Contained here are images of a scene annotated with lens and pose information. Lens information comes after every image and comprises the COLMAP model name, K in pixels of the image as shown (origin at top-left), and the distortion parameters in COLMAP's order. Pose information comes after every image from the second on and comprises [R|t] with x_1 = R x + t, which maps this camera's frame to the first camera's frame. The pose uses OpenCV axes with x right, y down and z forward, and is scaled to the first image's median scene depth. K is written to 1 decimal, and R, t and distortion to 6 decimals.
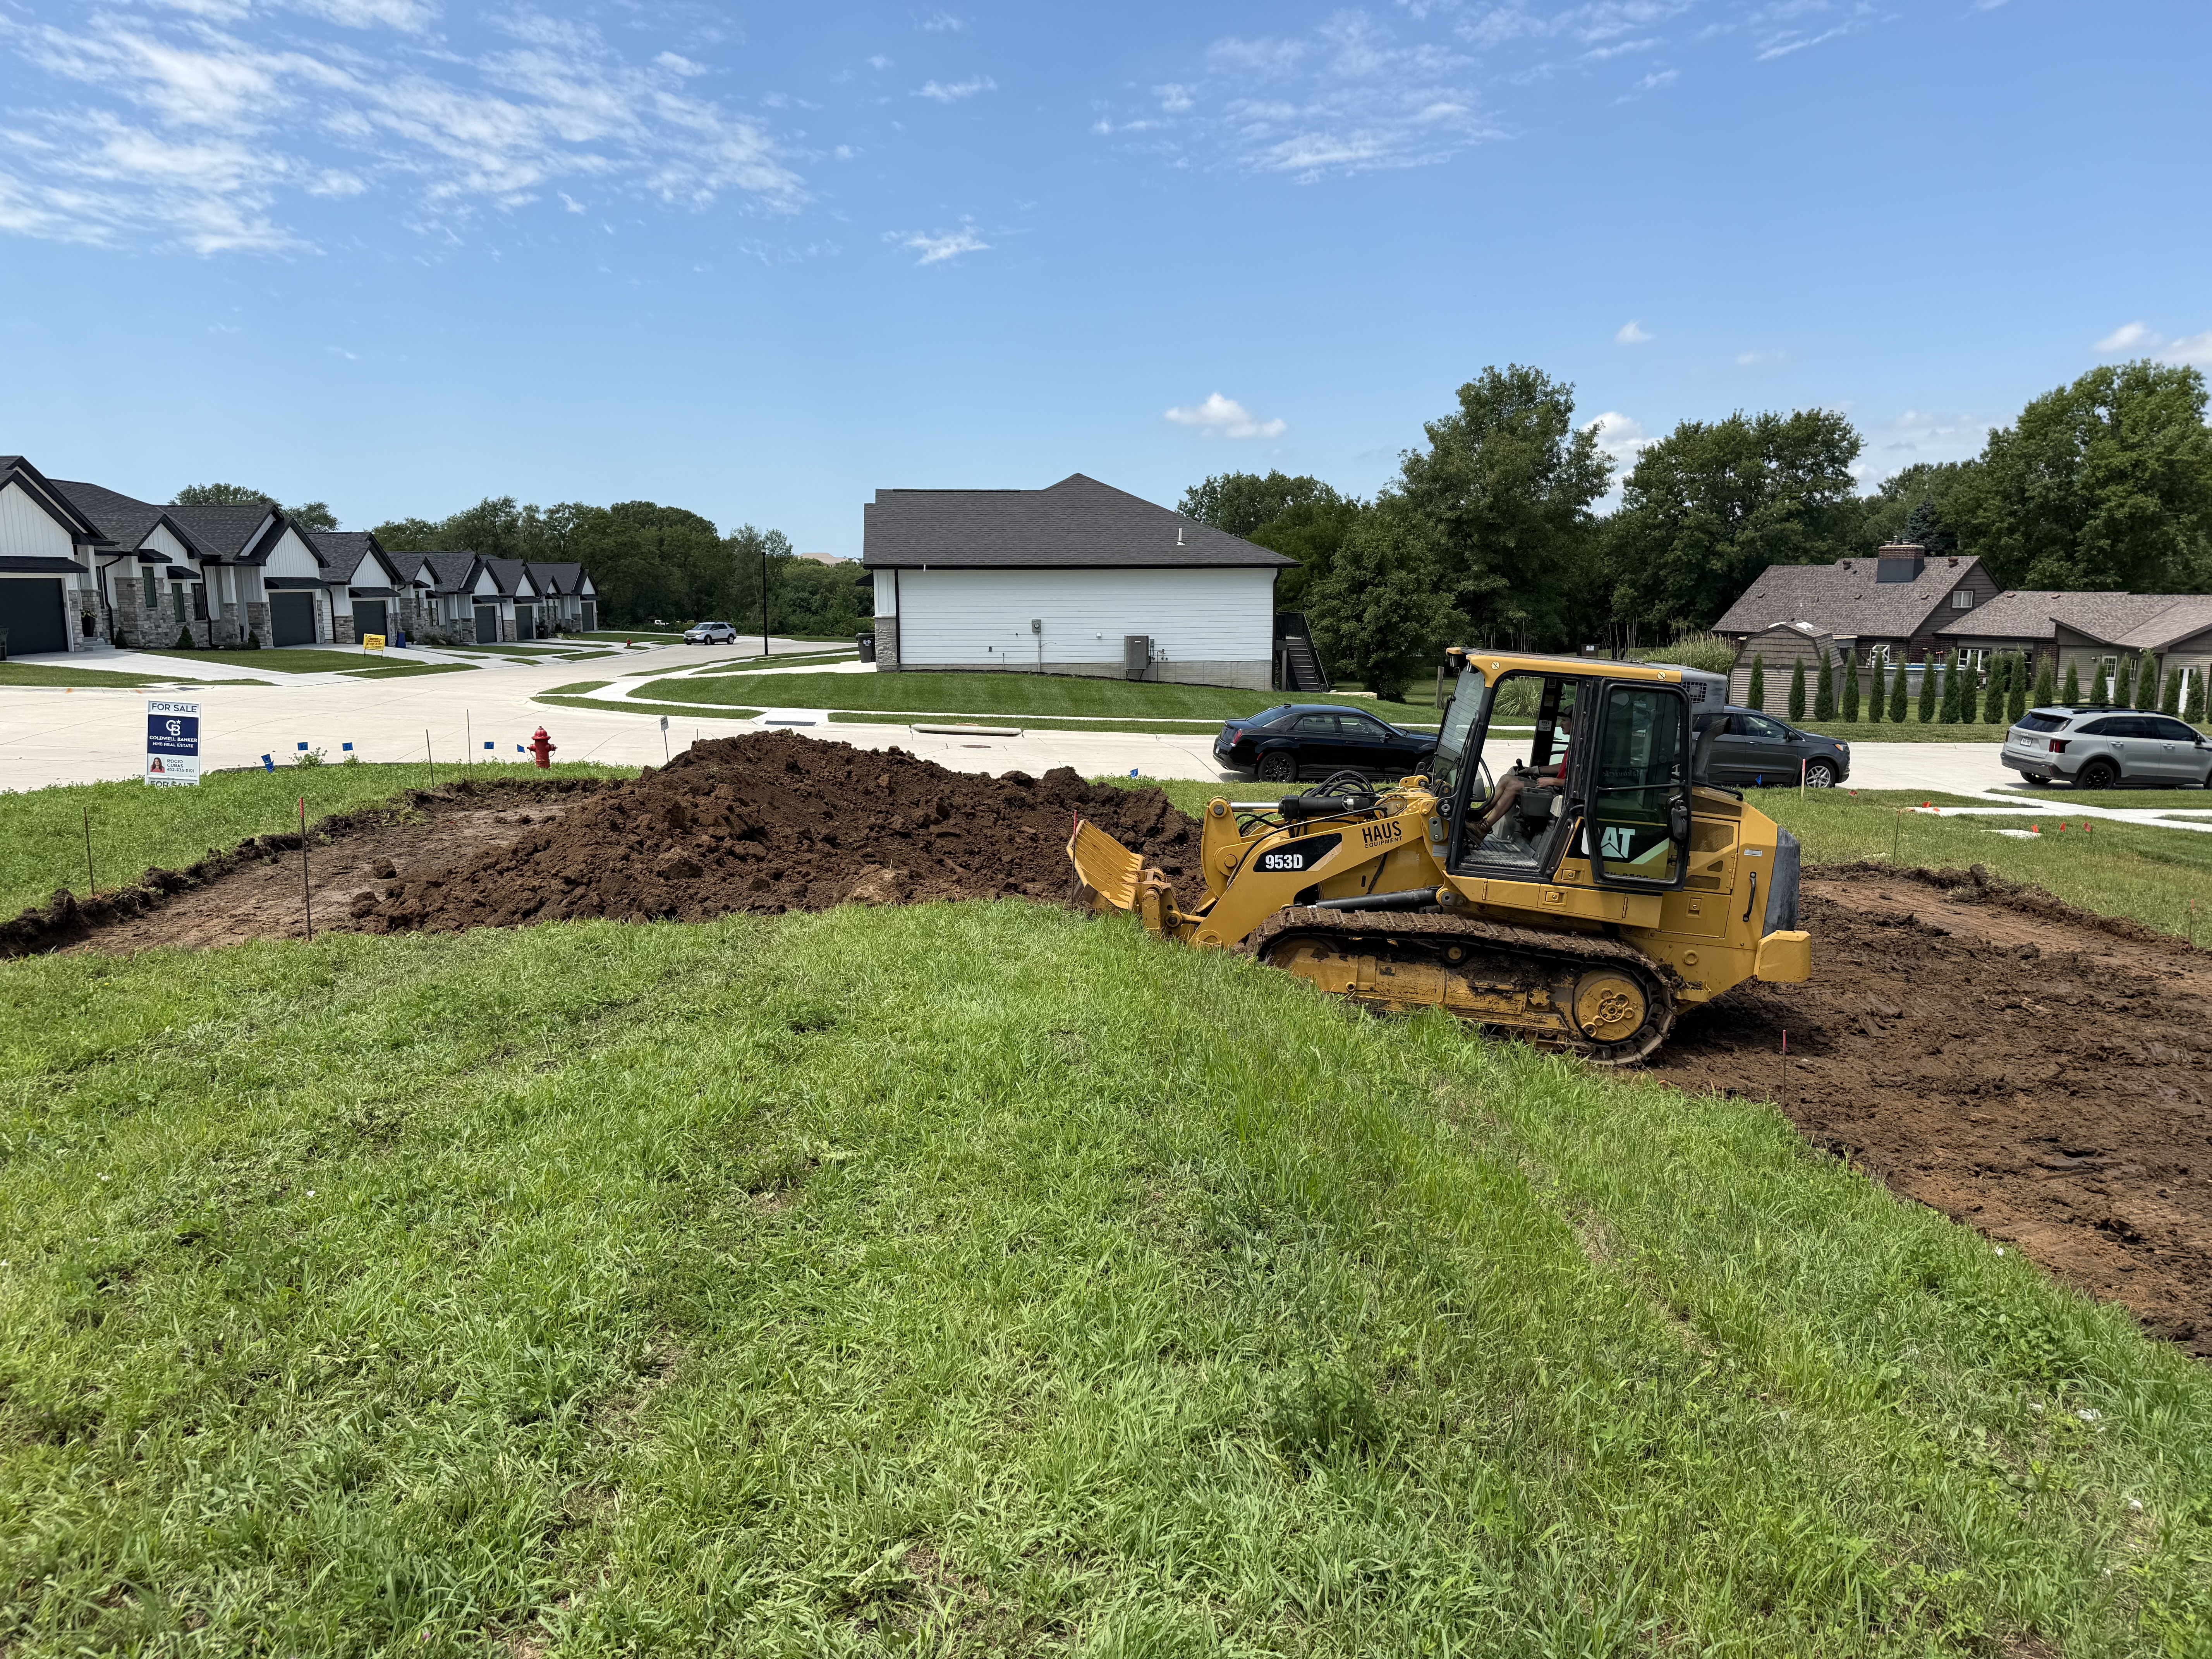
lens RADIAL K [[1570.3, 0, 1115.6], [0, 1570.3, 824.4], [0, 0, 1]] dist [0.180457, -0.343834]
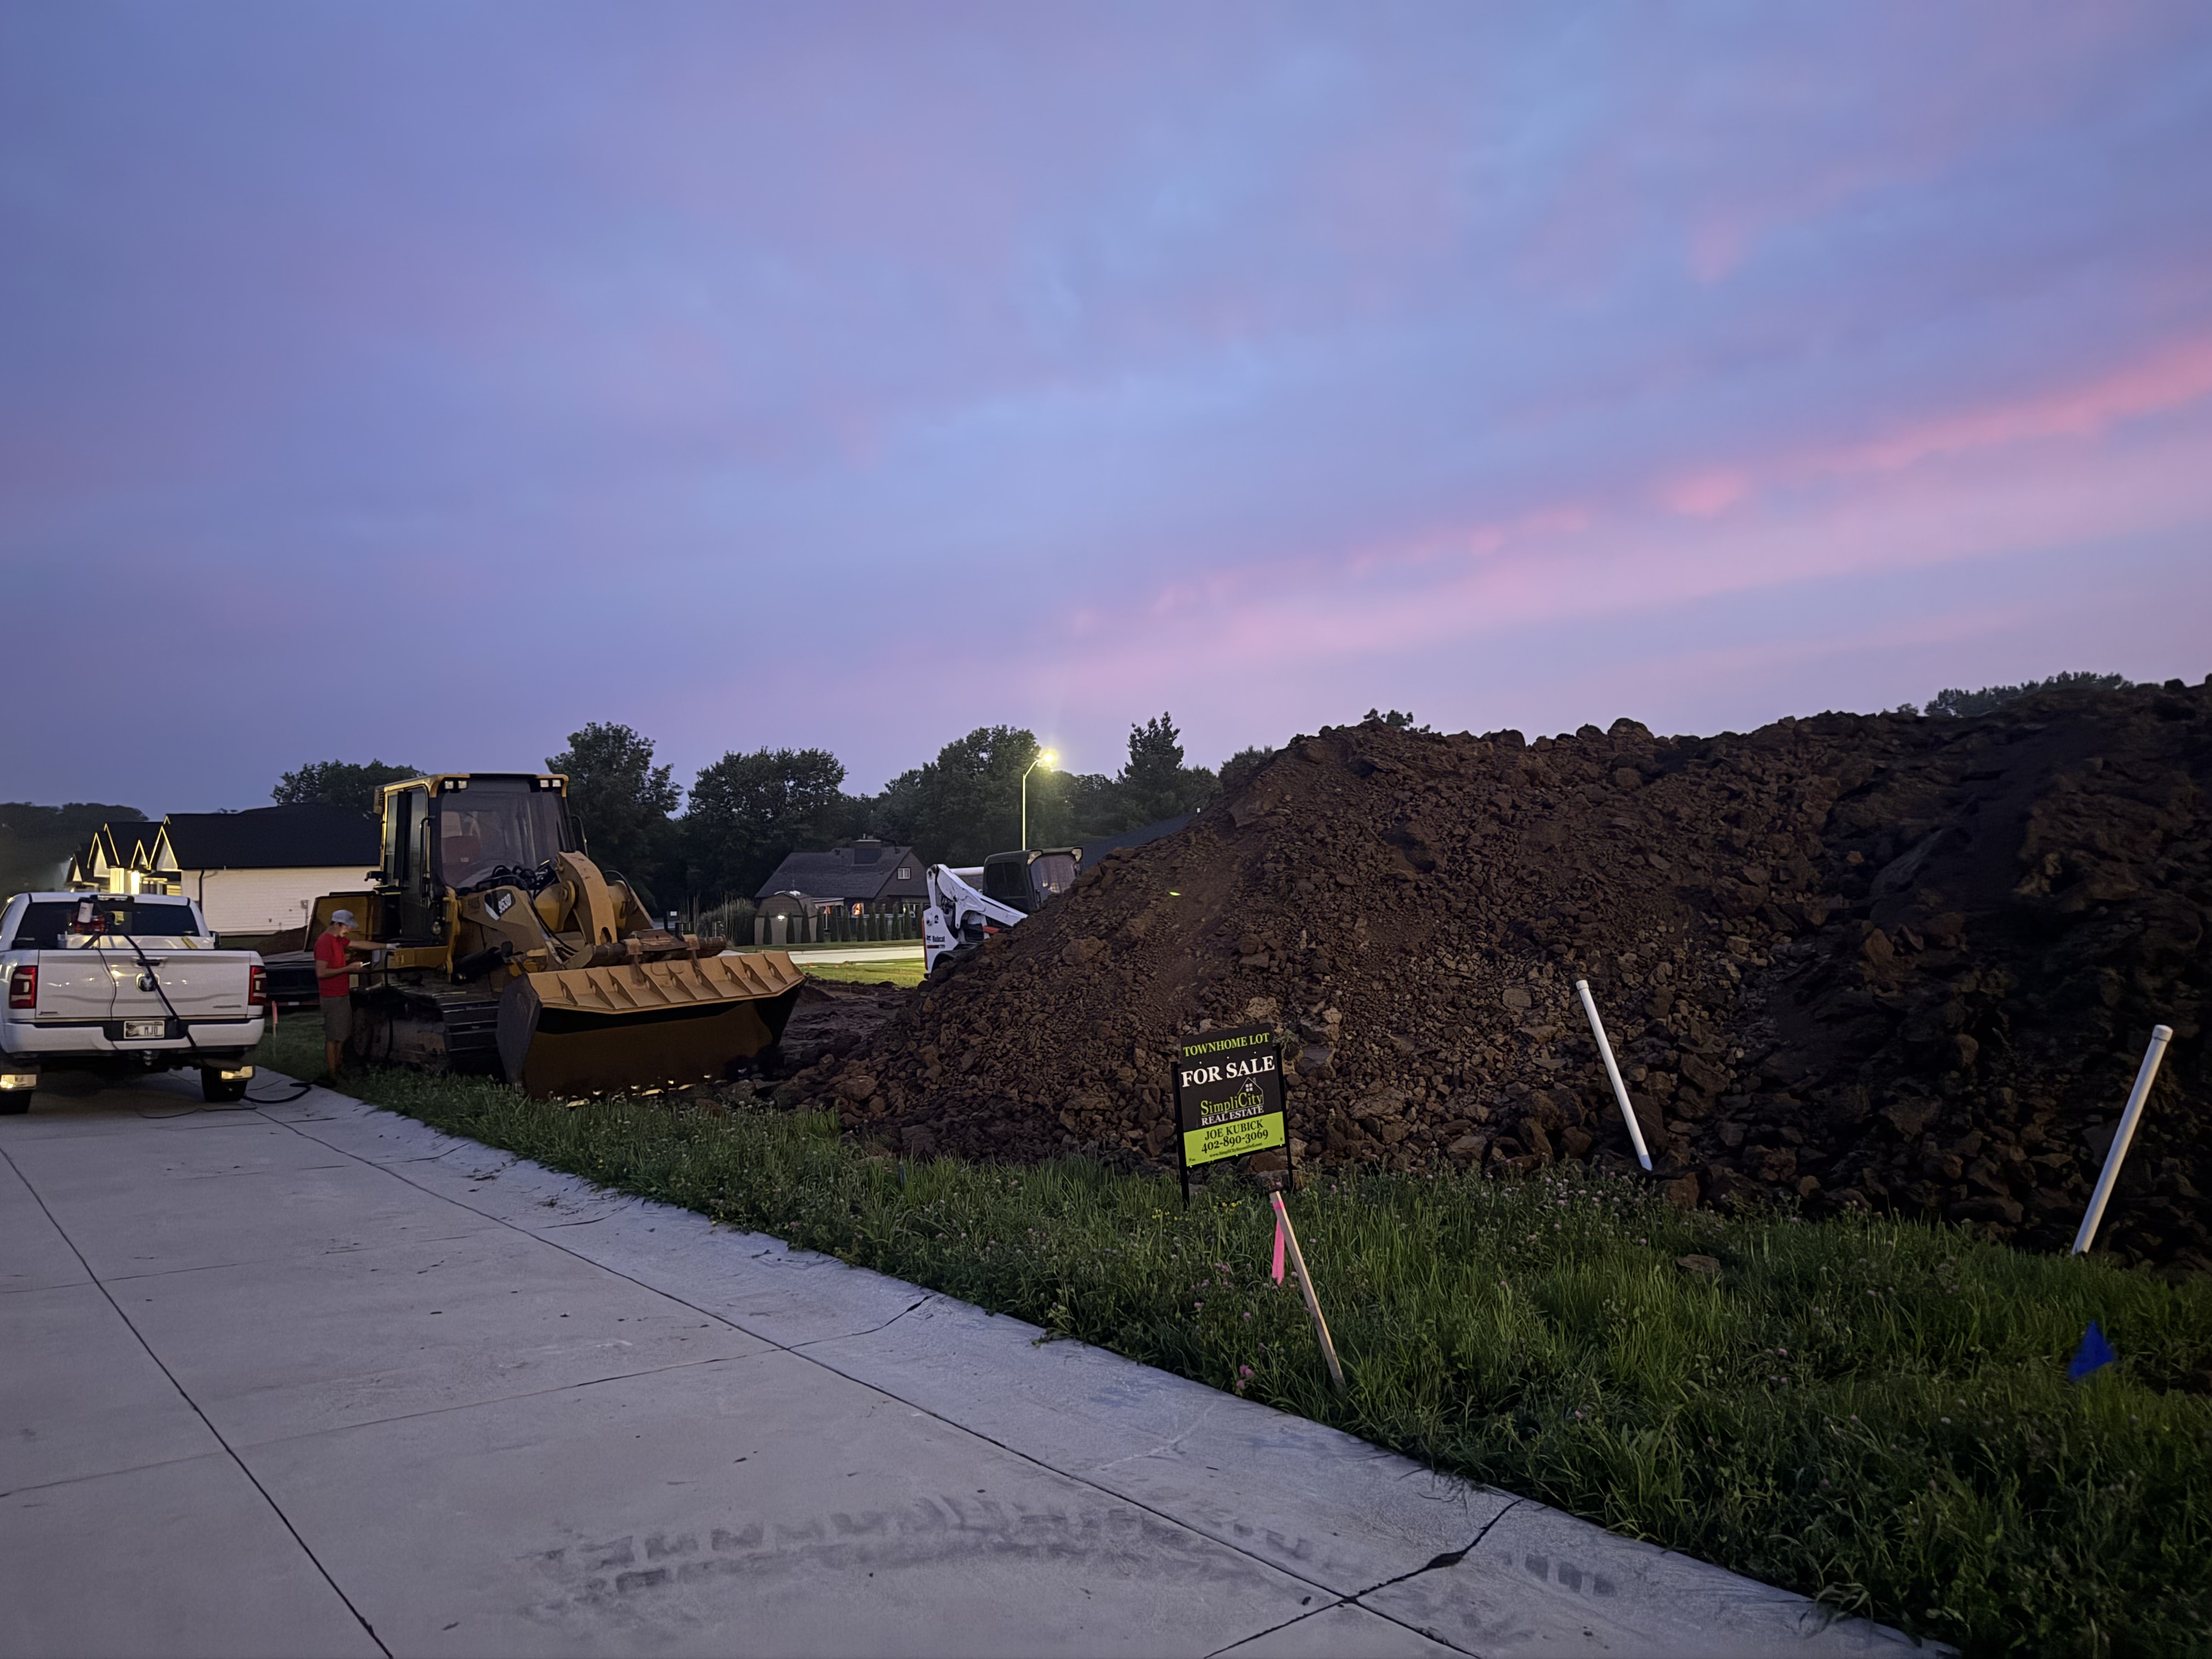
lens RADIAL K [[1570.3, 0, 1115.6], [0, 1570.3, 824.4], [0, 0, 1]] dist [0.180457, -0.343834]
pose [[0.845893, -0.006024, 0.533319, -0.111084], [0.092863, 0.986327, -0.136147, 0.037291], [-0.525206, 0.164692, 0.834886, -0.361636]]
